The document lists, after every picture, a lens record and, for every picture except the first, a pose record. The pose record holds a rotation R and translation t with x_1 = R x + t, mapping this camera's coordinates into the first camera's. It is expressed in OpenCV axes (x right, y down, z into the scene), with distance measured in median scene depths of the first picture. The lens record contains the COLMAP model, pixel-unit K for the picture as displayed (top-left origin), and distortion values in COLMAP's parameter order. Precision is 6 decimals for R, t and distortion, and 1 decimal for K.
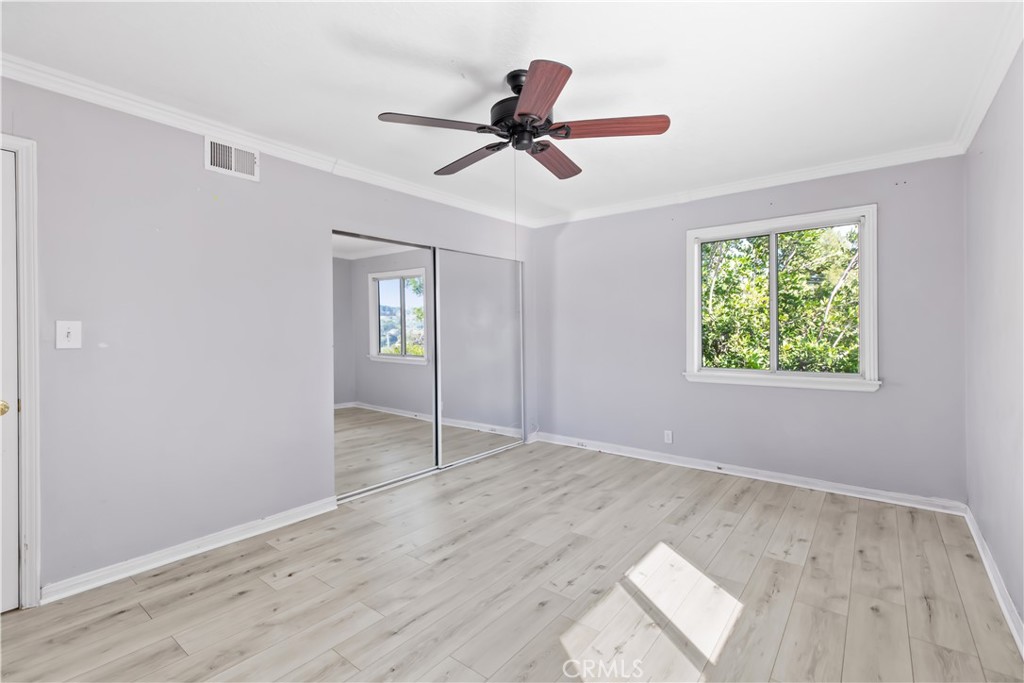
lens RADIAL K [[461.9, 0, 508.6], [0, 461.9, 346.4], [0, 0, 1]] dist [0.002658, 0.000135]
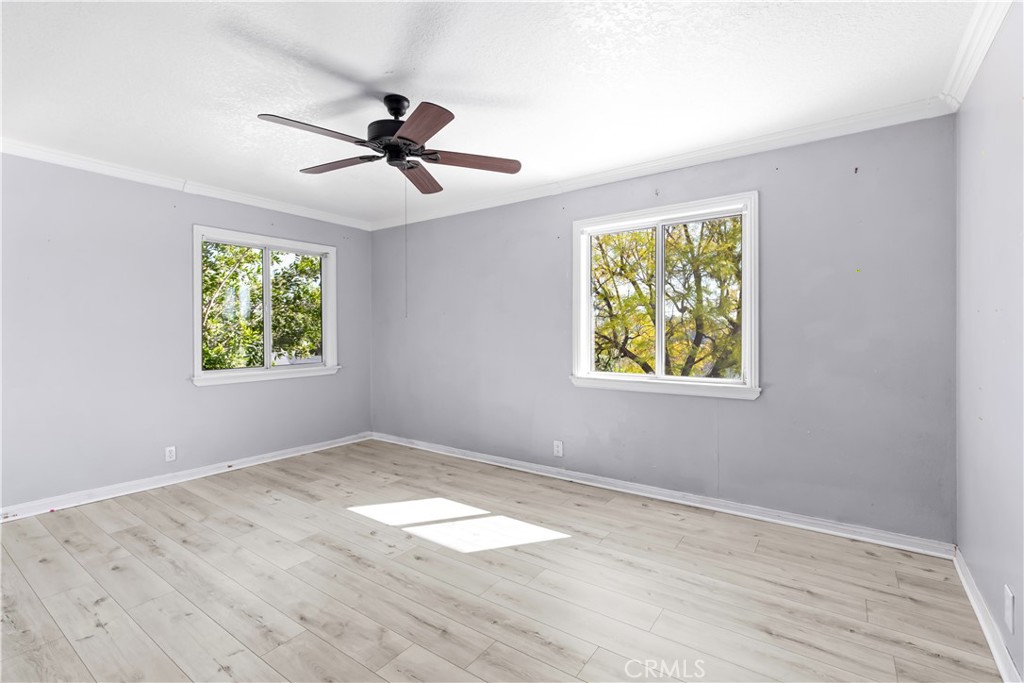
lens RADIAL K [[461.9, 0, 508.6], [0, 461.9, 346.4], [0, 0, 1]] dist [0.002658, 0.000135]
pose [[-0.048164, -0.027098, 0.998472, -0.781720], [0.034764, 0.998981, 0.028789, -0.013866], [-0.998234, 0.036098, -0.047173, 0.557766]]
